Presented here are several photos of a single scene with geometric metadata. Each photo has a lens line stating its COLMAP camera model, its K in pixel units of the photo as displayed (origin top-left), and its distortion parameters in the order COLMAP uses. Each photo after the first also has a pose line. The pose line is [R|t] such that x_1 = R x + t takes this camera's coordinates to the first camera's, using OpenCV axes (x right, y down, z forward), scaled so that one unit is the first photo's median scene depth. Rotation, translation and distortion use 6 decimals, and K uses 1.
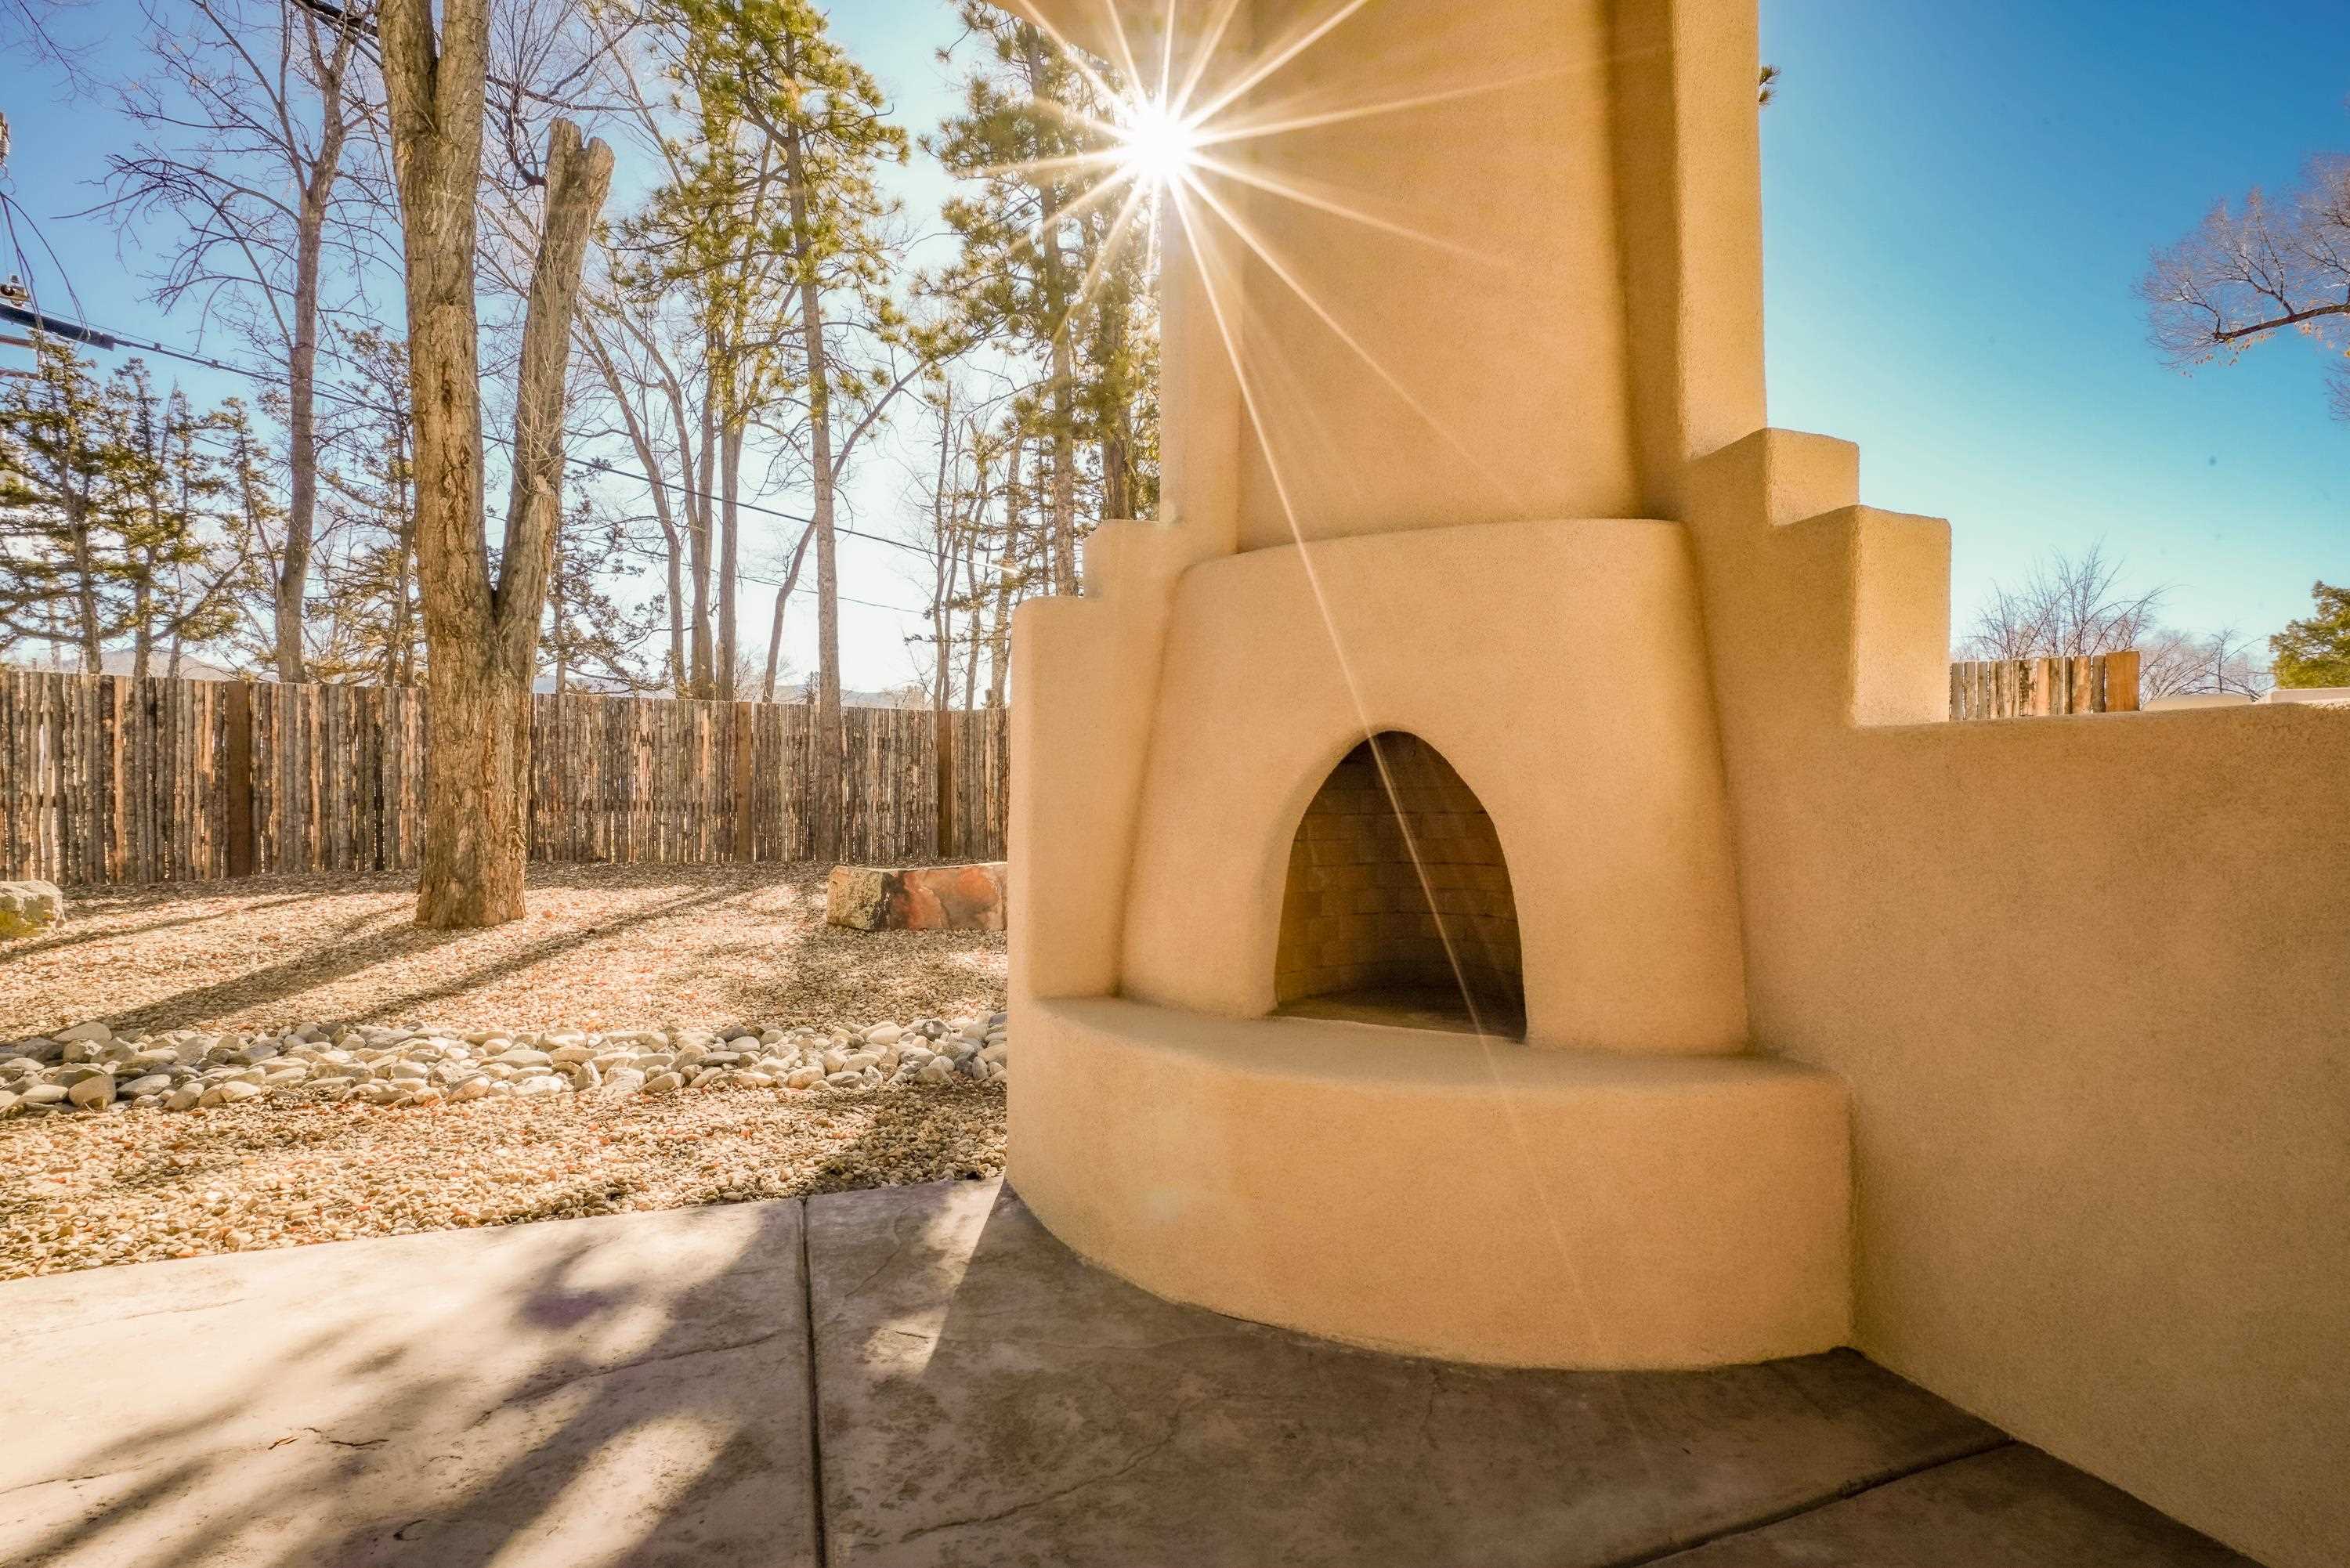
lens RADIAL K [[1086.2, 0, 1165.1], [0, 1086.2, 788.4], [0, 0, 1]] dist [-0.032340, 0.006275]
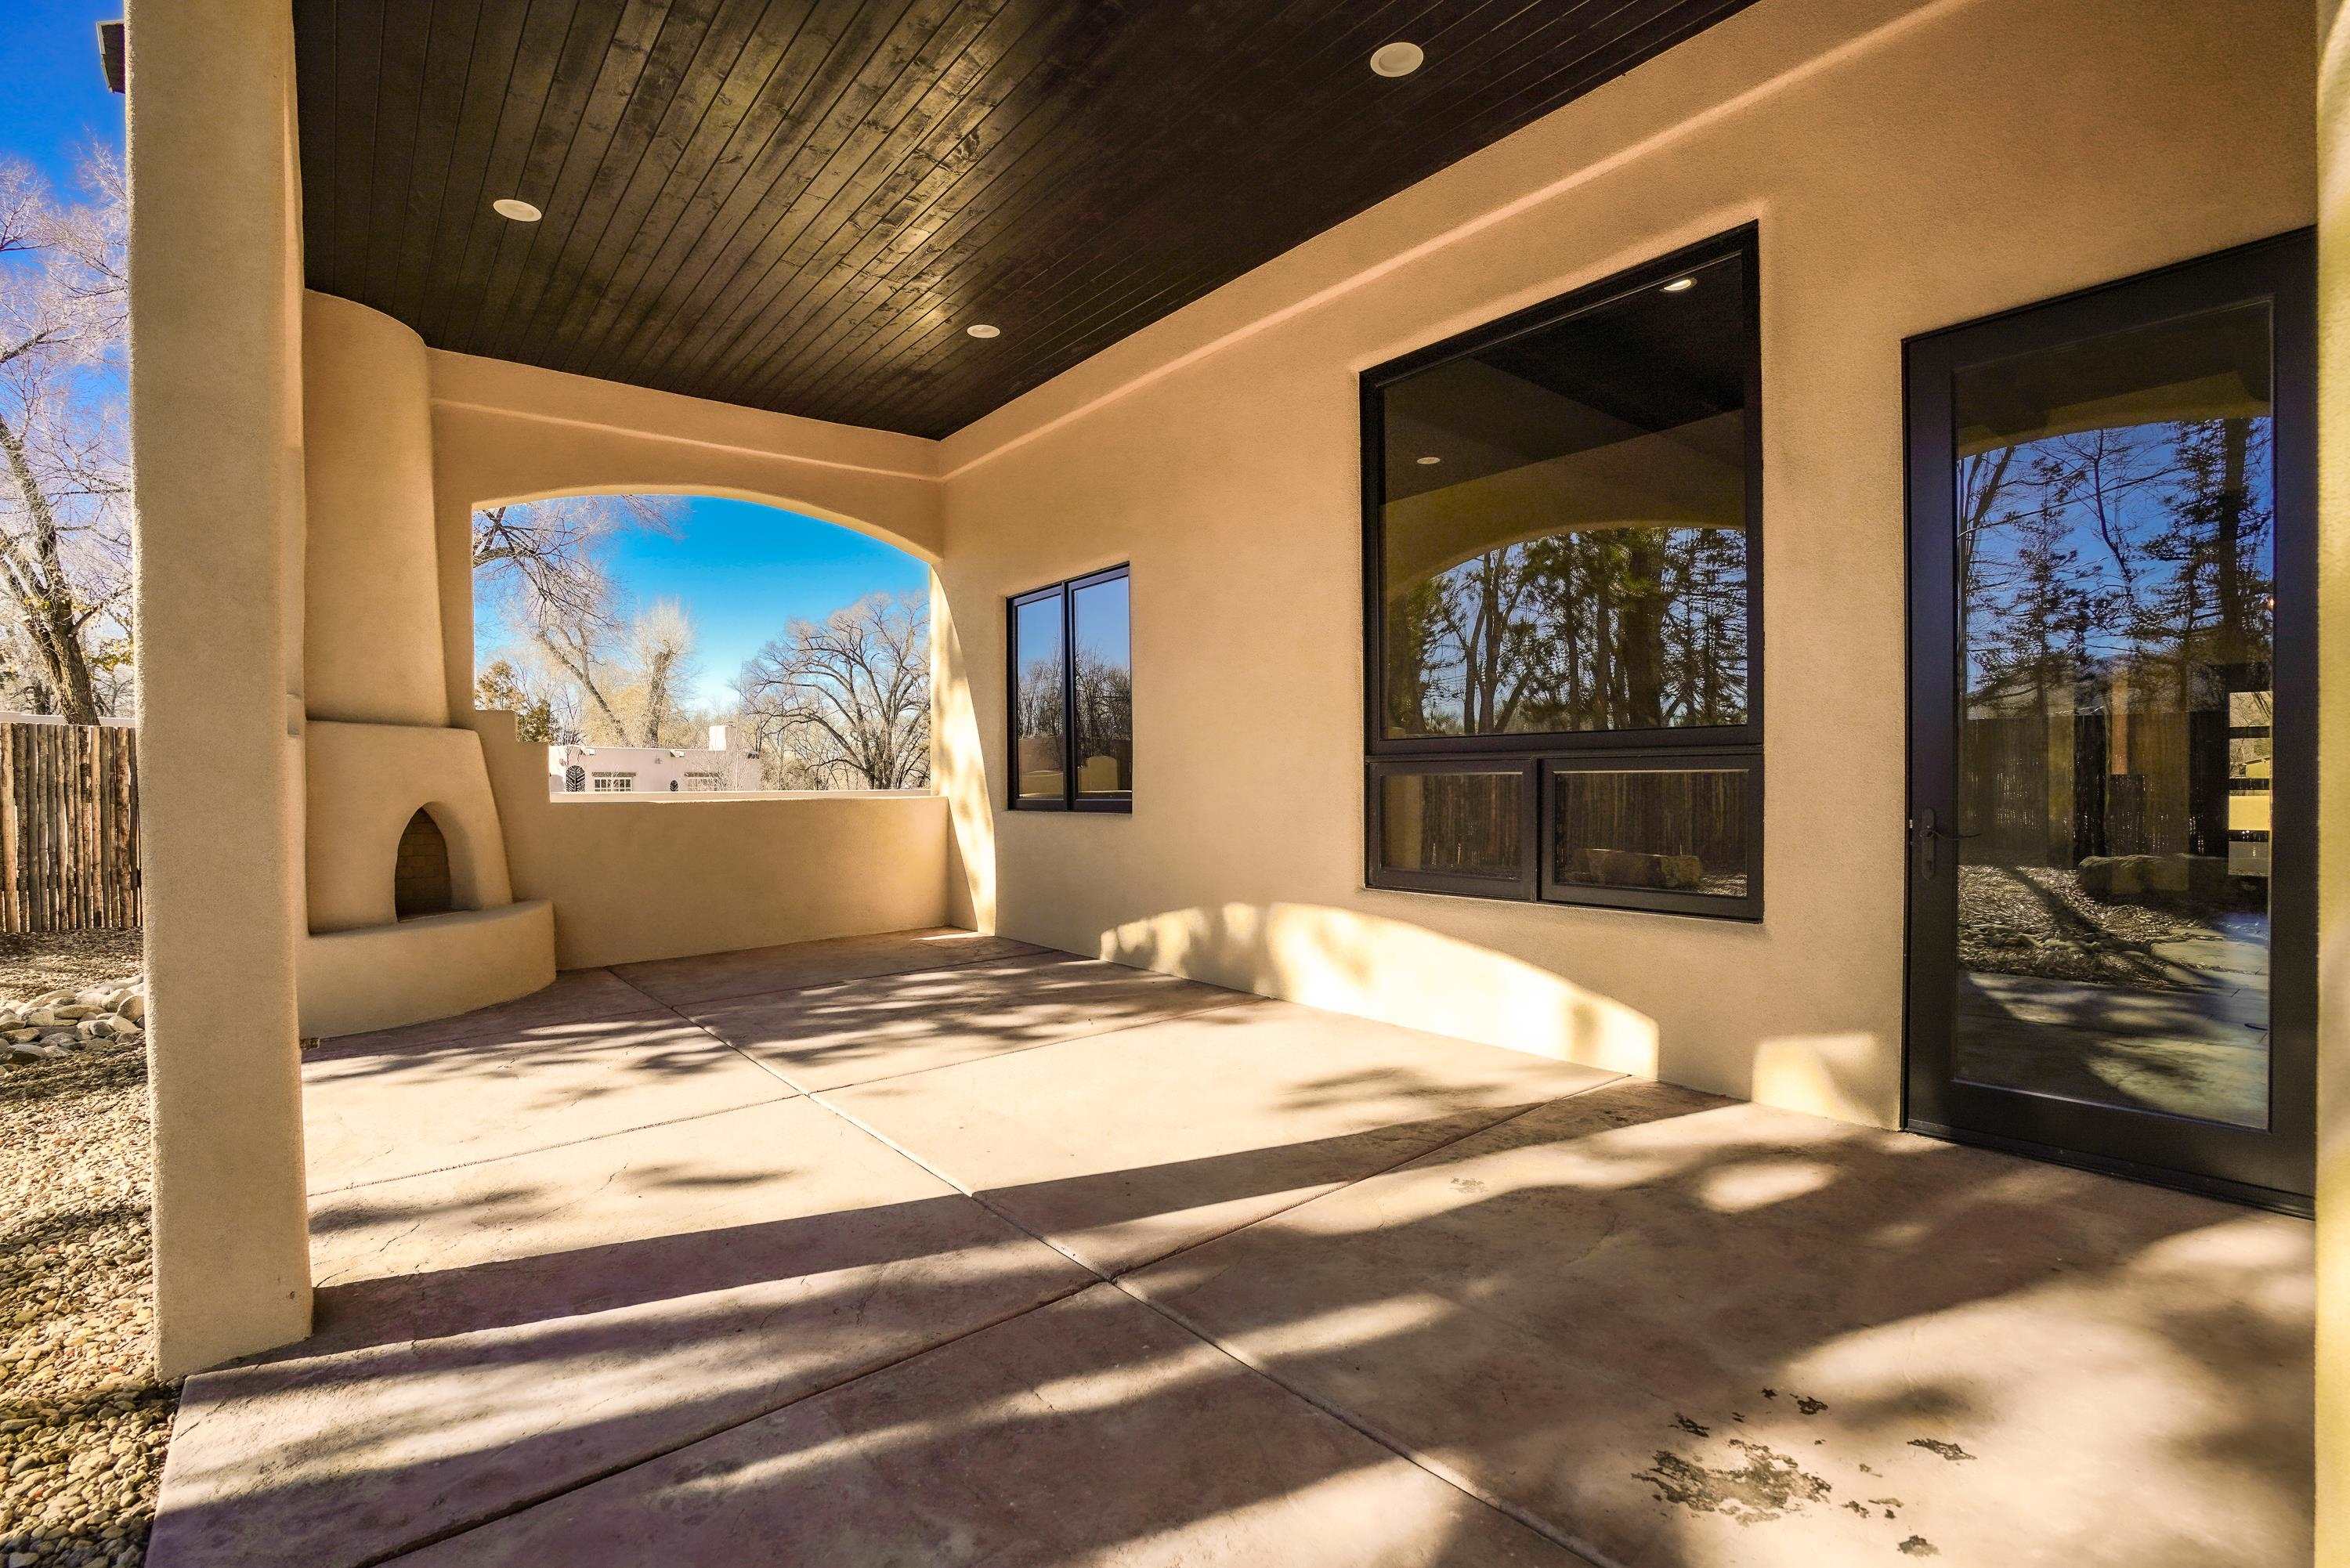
lens RADIAL K [[1086.2, 0, 1155.5], [0, 1086.2, 787.5], [0, 0, 1]] dist [-0.032340, 0.006275]
pose [[-0.341876, -0.011862, 0.939670, -0.950502], [0.005130, 0.999882, 0.014489, -0.039561], [-0.939731, 0.009774, -0.341774, 0.082691]]
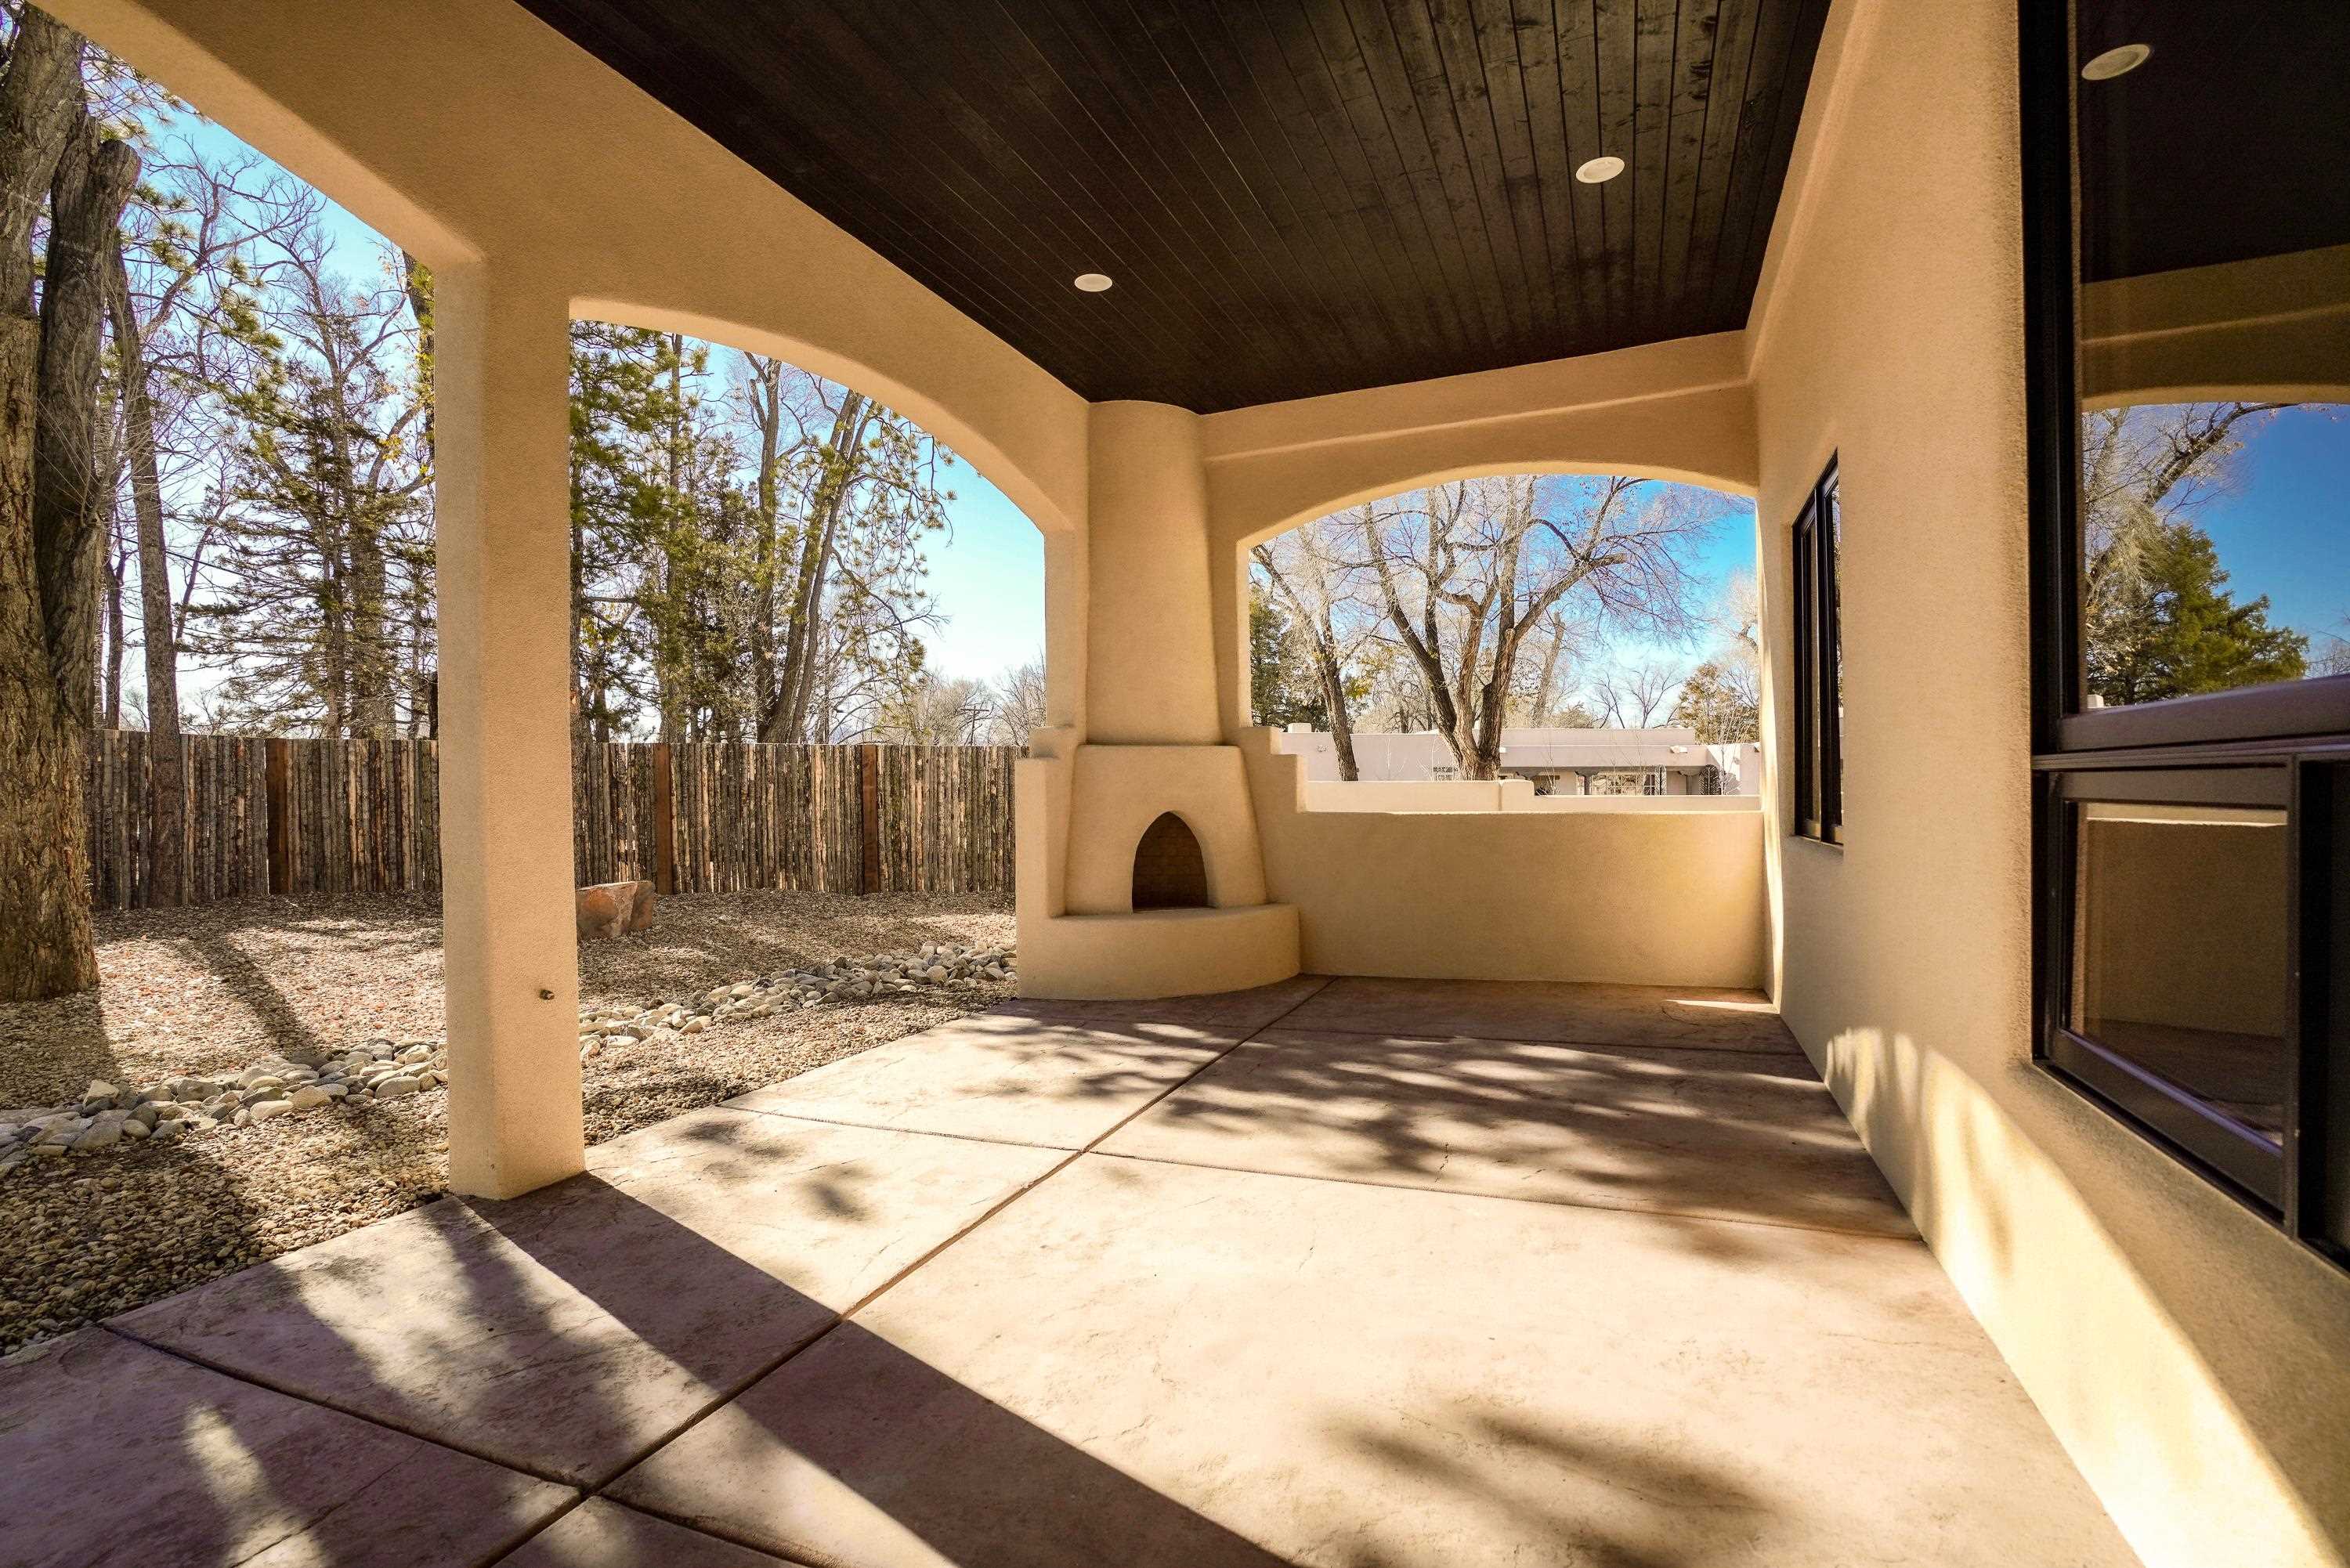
lens RADIAL K [[1086.2, 0, 1166.8], [0, 1086.2, 783.6], [0, 0, 1]] dist [-0.032340, 0.006275]
pose [[0.655676, -0.006578, 0.755014, -0.701789], [0.010151, 0.999948, -0.000104, -0.043630], [-0.754974, 0.007732, 0.655709, -0.324490]]
